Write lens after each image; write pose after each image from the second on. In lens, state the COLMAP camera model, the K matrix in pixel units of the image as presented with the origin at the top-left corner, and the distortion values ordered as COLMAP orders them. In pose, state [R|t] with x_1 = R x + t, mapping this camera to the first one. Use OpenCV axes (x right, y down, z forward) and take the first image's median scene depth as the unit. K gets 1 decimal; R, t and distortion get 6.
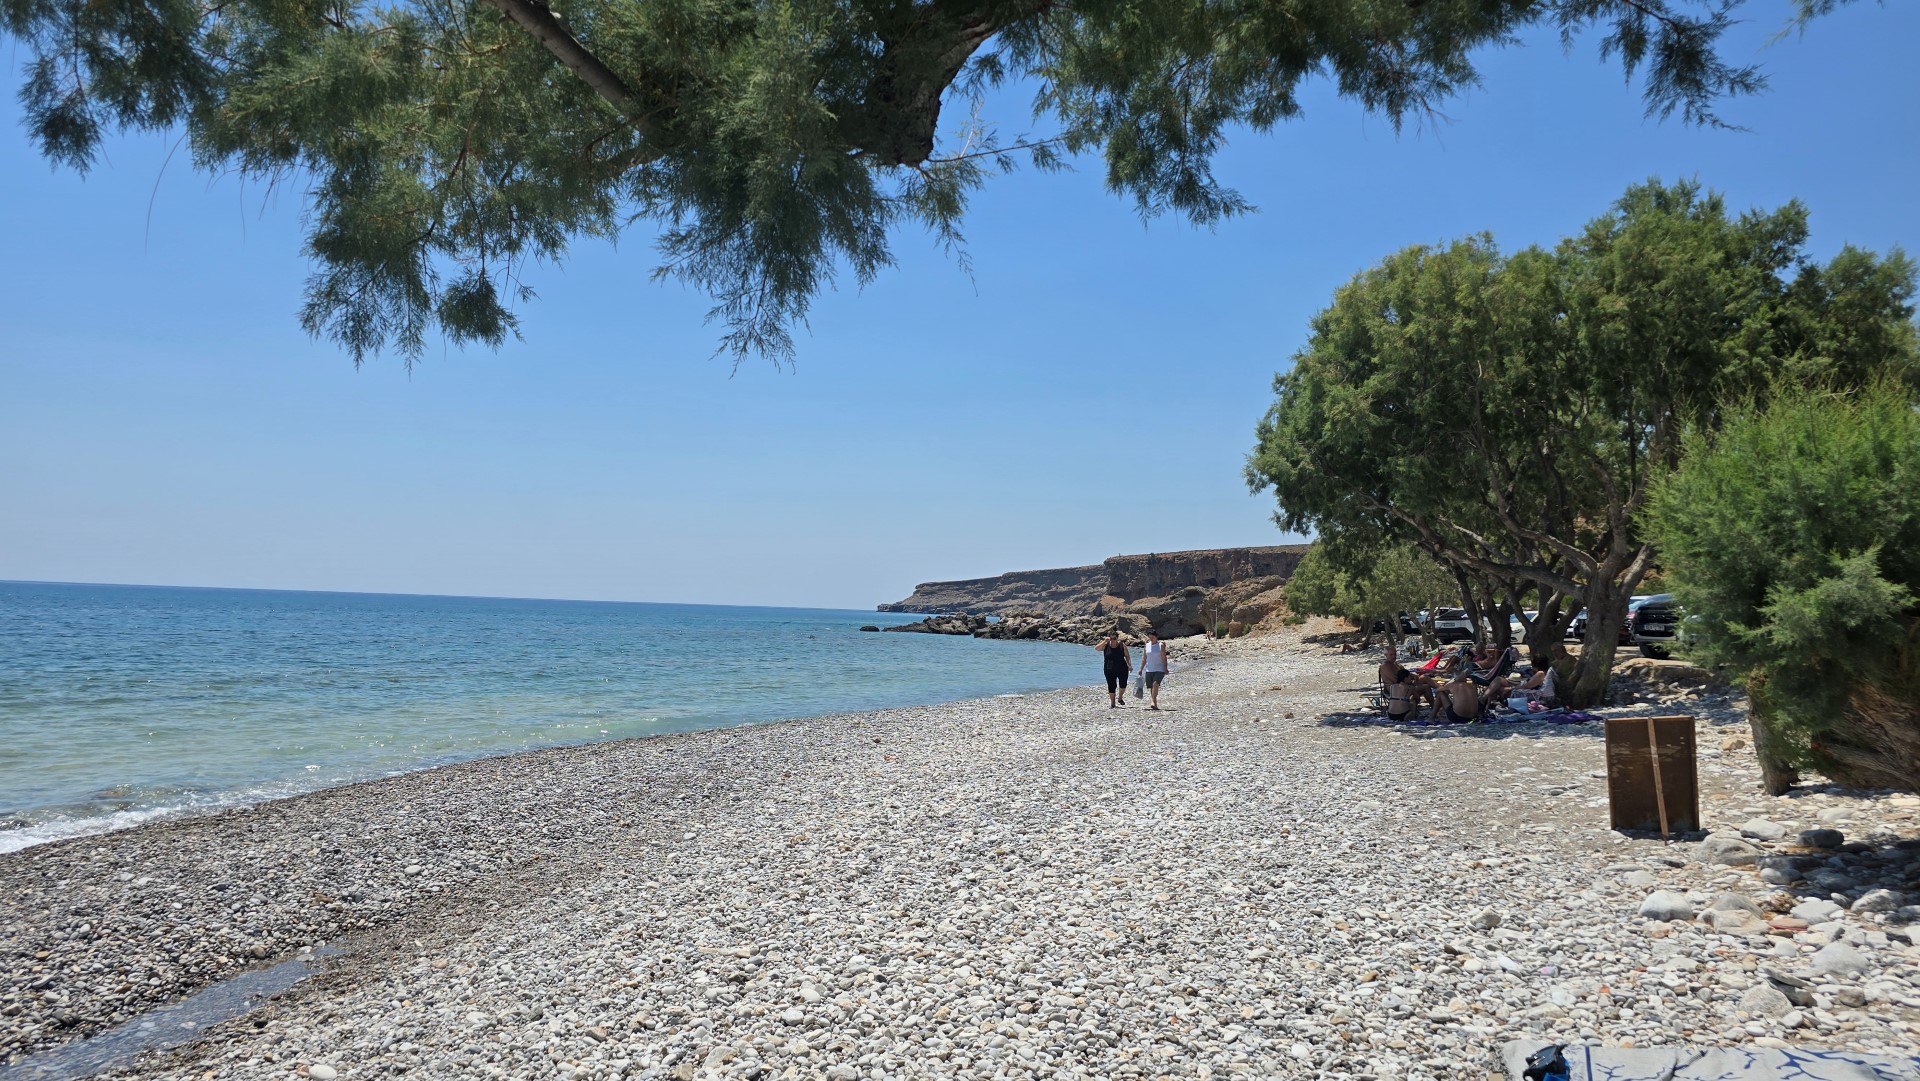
lens RADIAL K [[1300.8, 0, 954.2], [0, 1300.8, 534.4], [0, 0, 1]] dist [0.070499, -0.063983]
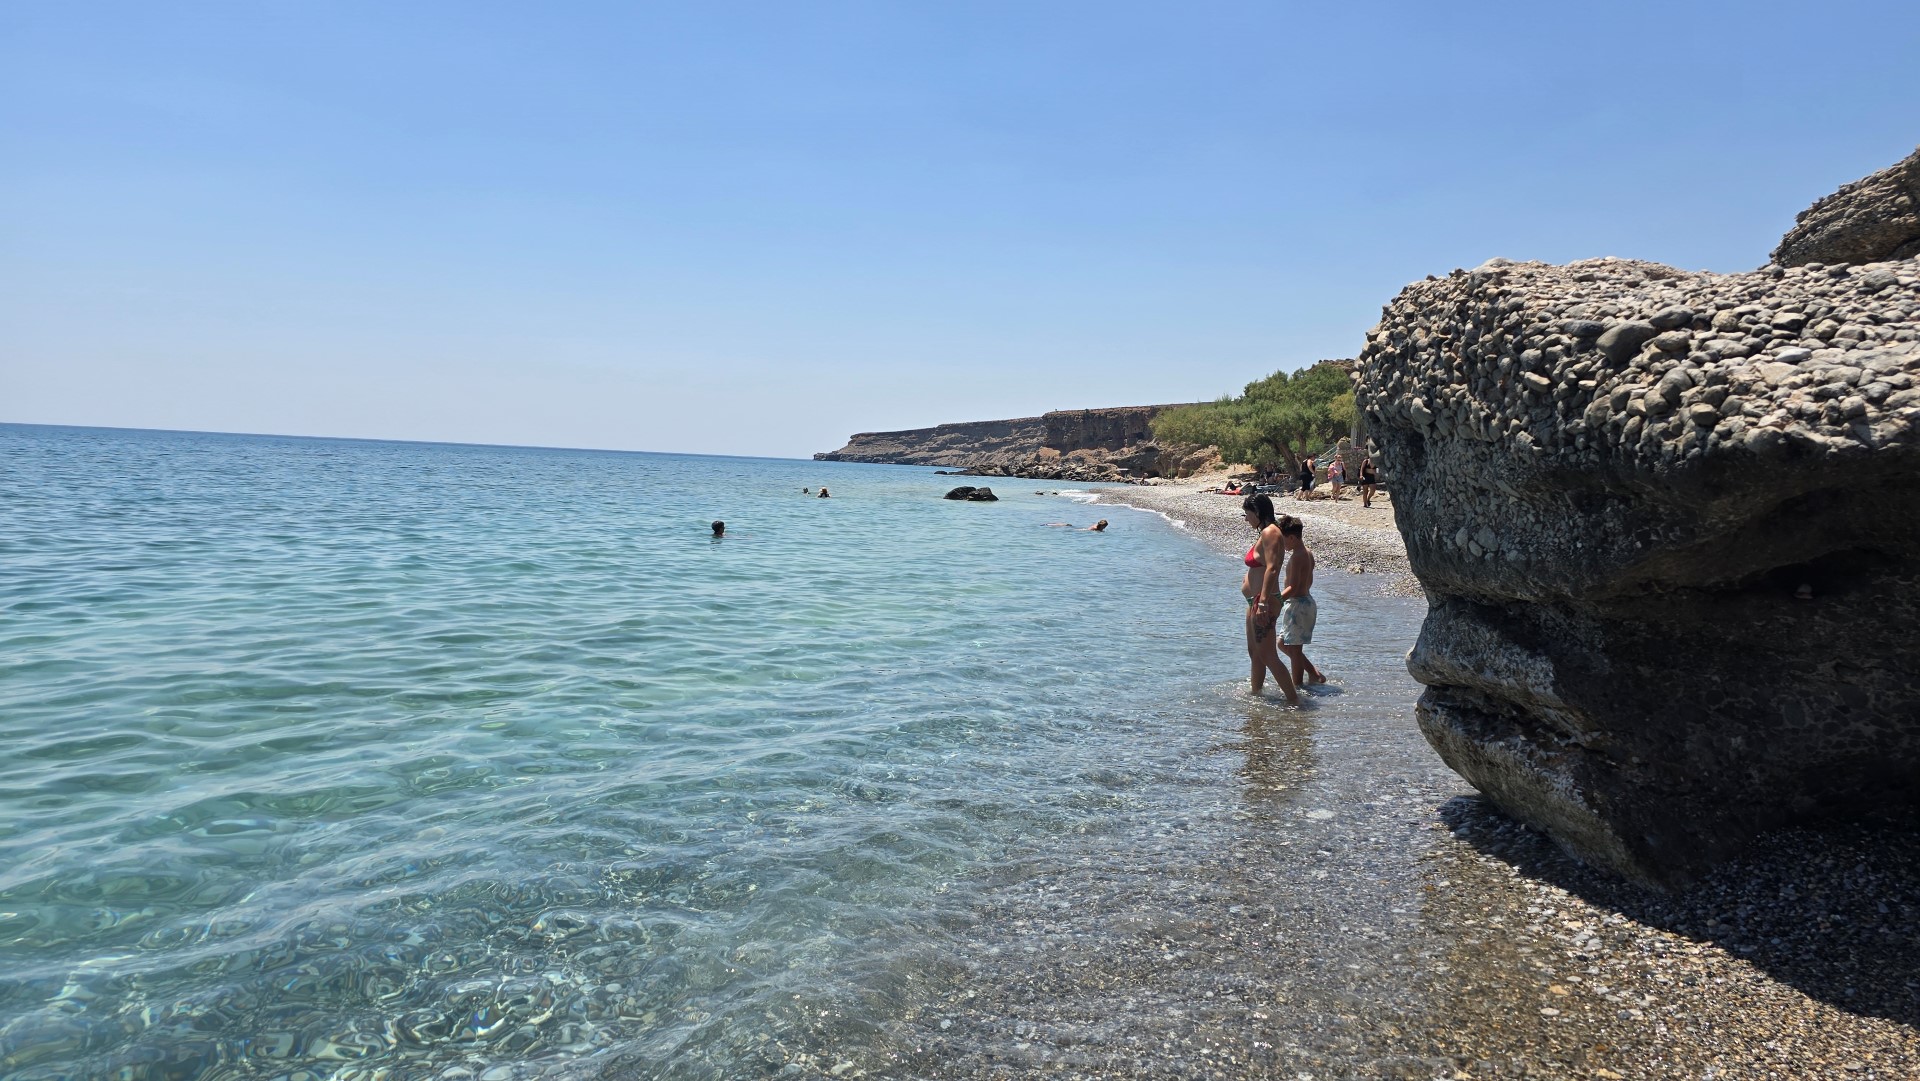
lens RADIAL K [[1300.8, 0, 957.6], [0, 1300.8, 555.9], [0, 0, 1]] dist [0.070499, -0.063983]
pose [[0.997829, -0.000539, 0.065863, -0.029694], [-0.008129, 0.991312, 0.131278, -0.006009], [-0.065361, -0.131528, 0.989155, -0.101746]]
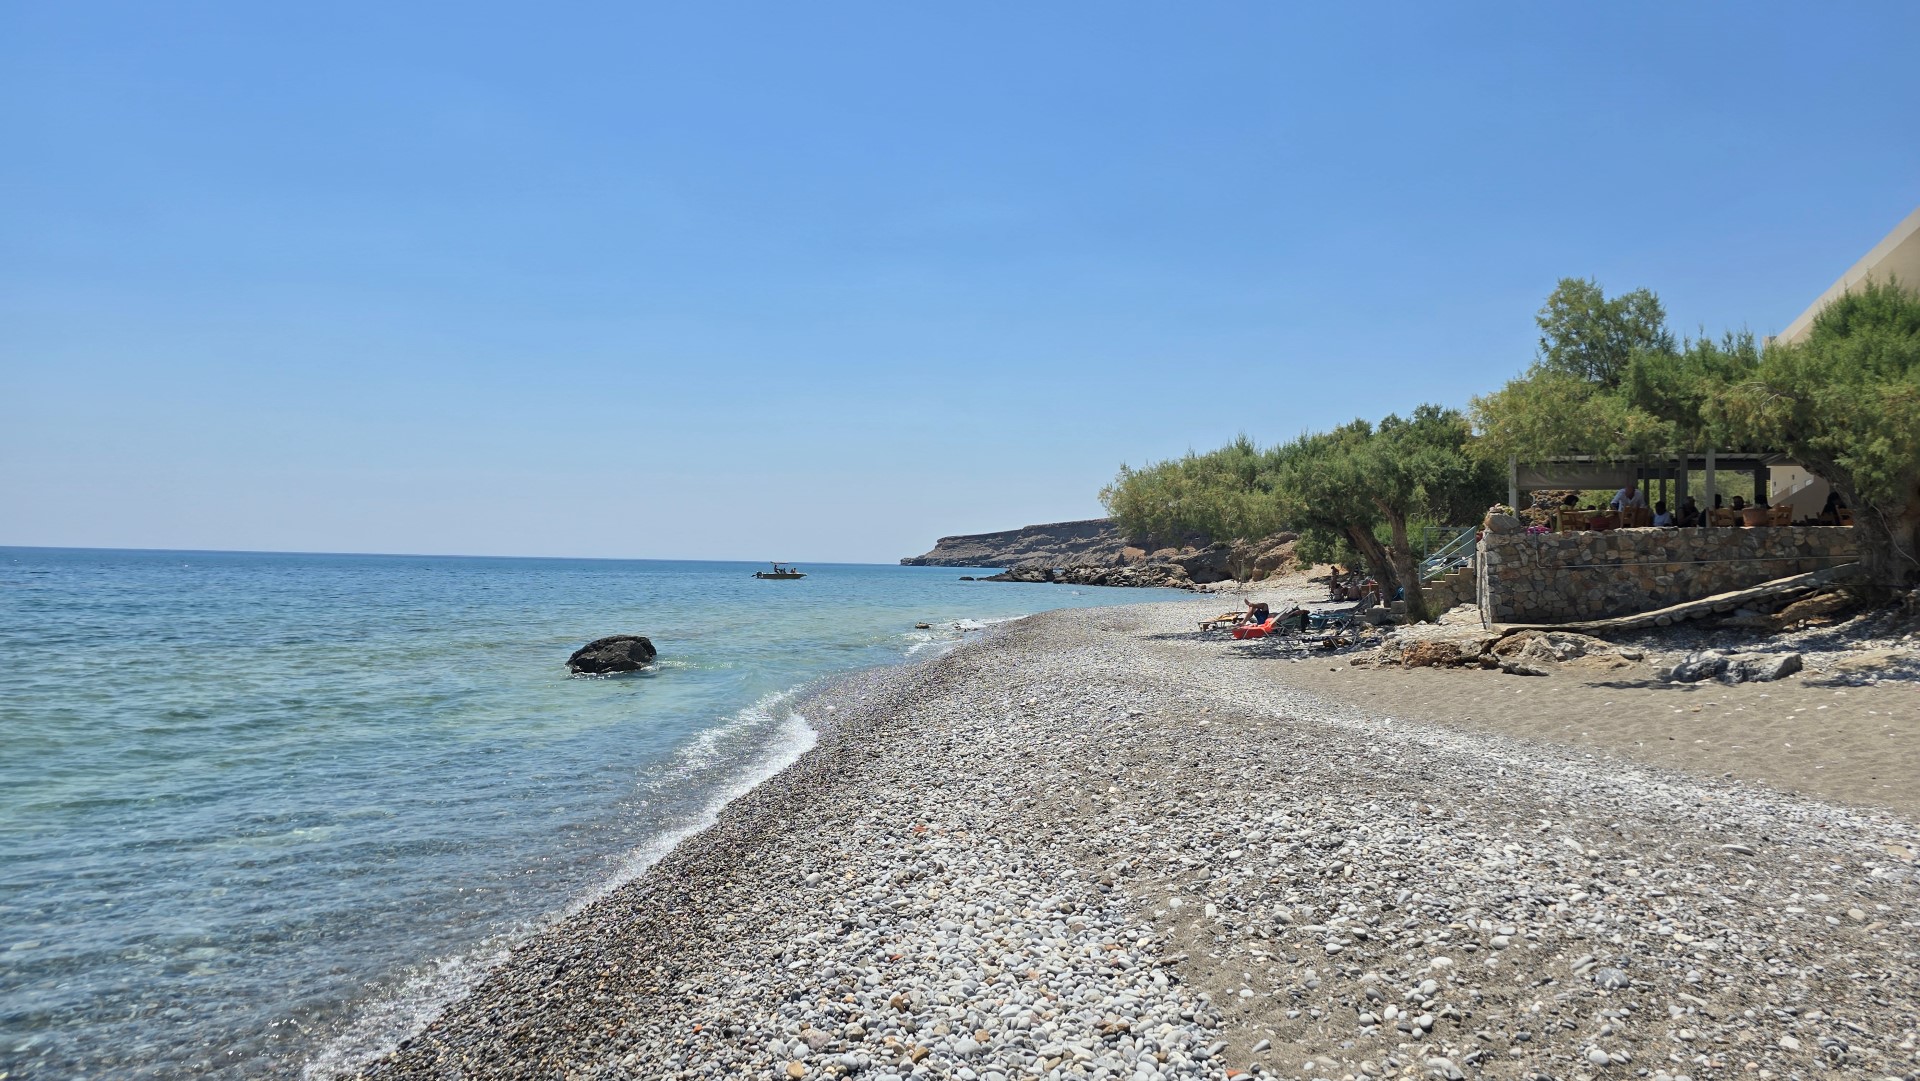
lens RADIAL K [[1300.8, 0, 968.0], [0, 1300.8, 536.9], [0, 0, 1]] dist [0.070499, -0.063983]
pose [[0.999897, -0.014341, 0.000485, -0.013146], [0.014312, 0.999168, 0.038182, -0.003367], [-0.001033, -0.038171, 0.999271, -0.053176]]
